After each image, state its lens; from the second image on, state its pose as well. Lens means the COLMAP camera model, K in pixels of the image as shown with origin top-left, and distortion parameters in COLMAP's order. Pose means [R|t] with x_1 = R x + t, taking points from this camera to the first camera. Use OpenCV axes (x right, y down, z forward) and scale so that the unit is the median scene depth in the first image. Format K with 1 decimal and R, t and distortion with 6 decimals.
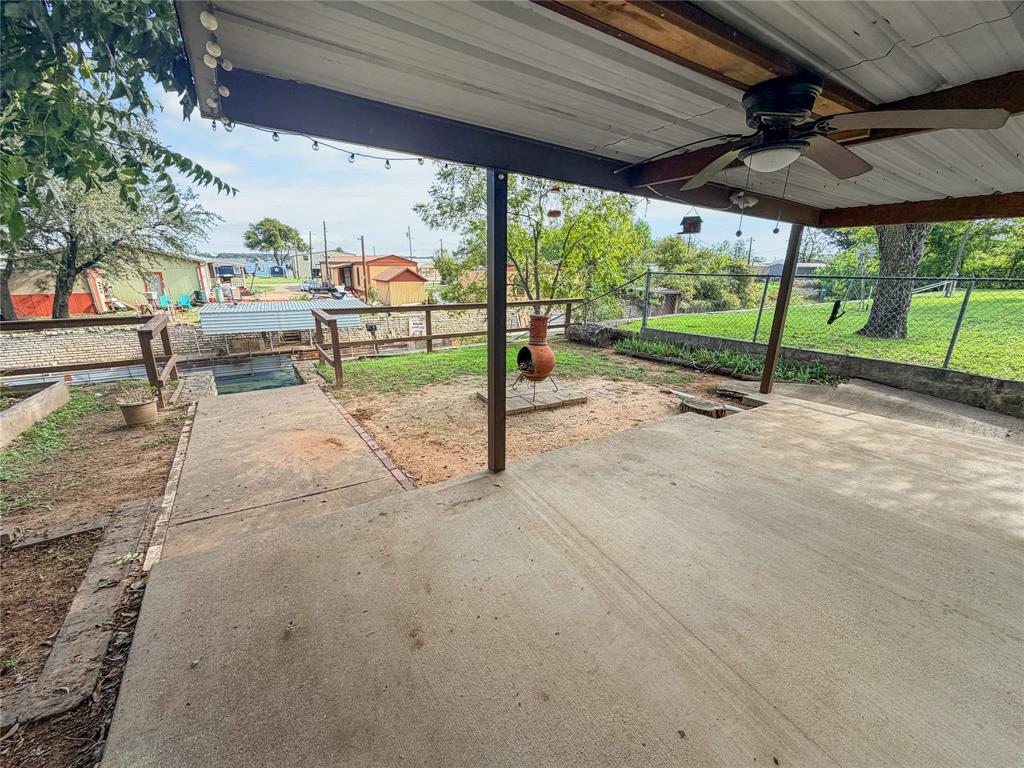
lens RADIAL K [[408.0, 0, 508.4], [0, 408.0, 384.6], [0, 0, 1]] dist [-0.002441, 0.000027]
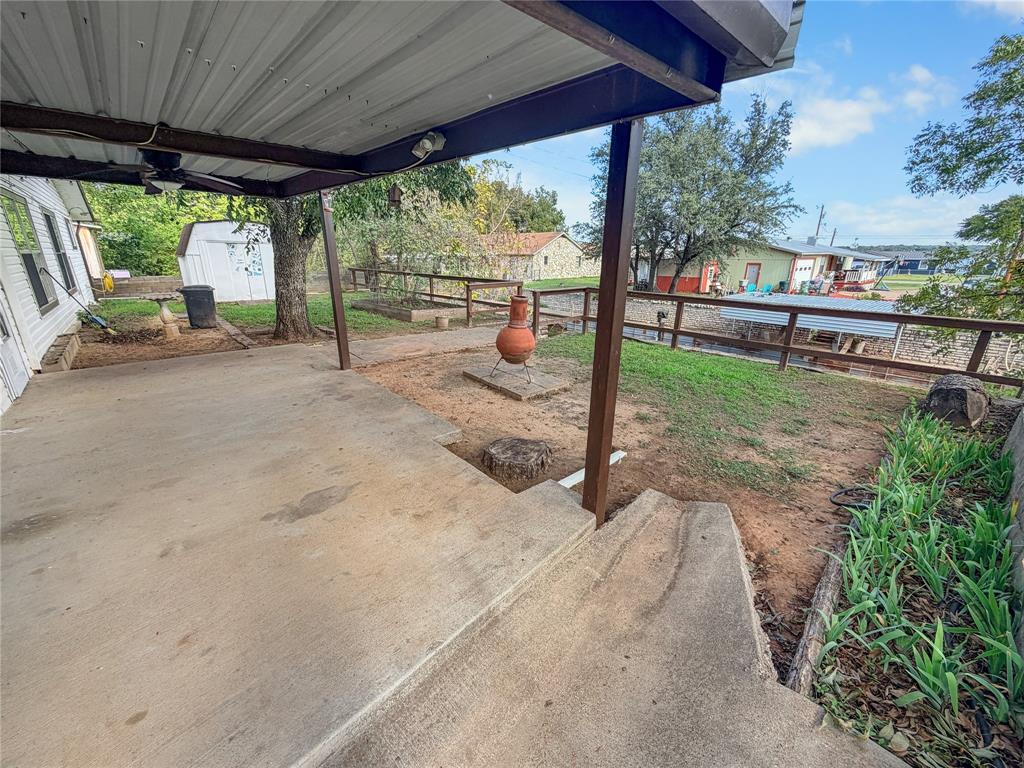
lens RADIAL K [[408.0, 0, 508.4], [0, 408.0, 384.6], [0, 0, 1]] dist [-0.002441, 0.000027]
pose [[0.156007, 0.292836, -0.943350, 0.238562], [-0.281339, 0.928658, 0.241749, -0.046029], [0.946842, 0.227686, 0.227264, 0.182083]]
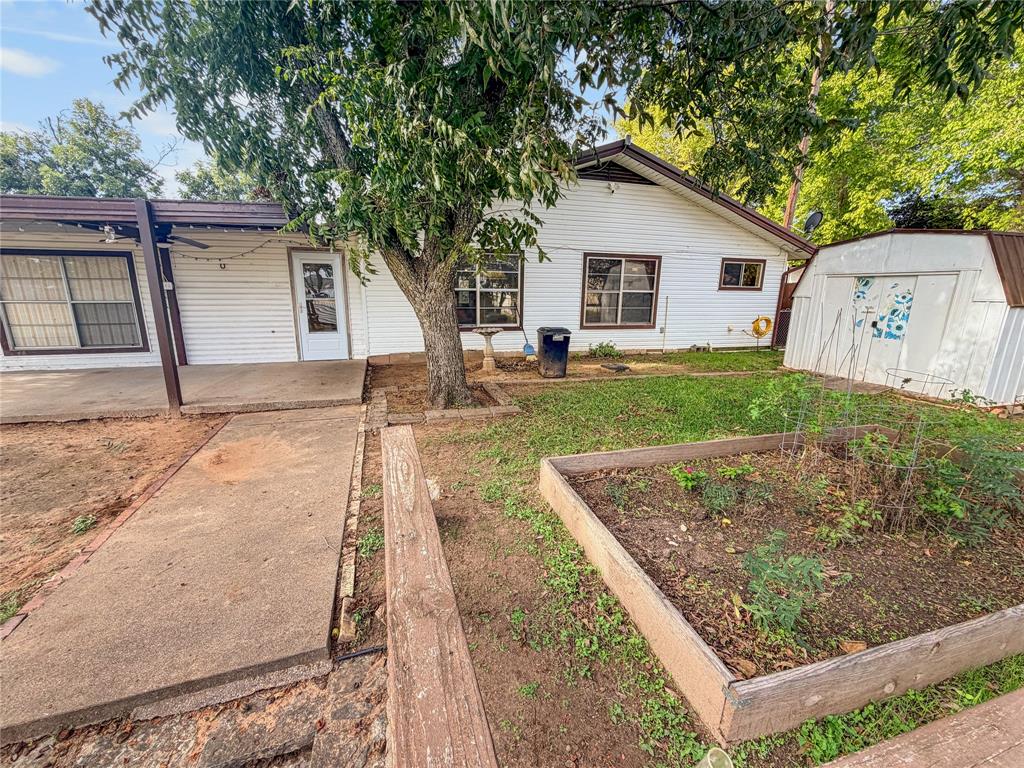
lens RADIAL K [[408.0, 0, 508.4], [0, 408.0, 384.6], [0, 0, 1]] dist [-0.002441, 0.000027]
pose [[-0.959175, -0.083737, 0.270133, -0.235074], [0.058324, 0.876061, 0.478660, -0.075348], [-0.276735, 0.474874, -0.835412, 0.273469]]
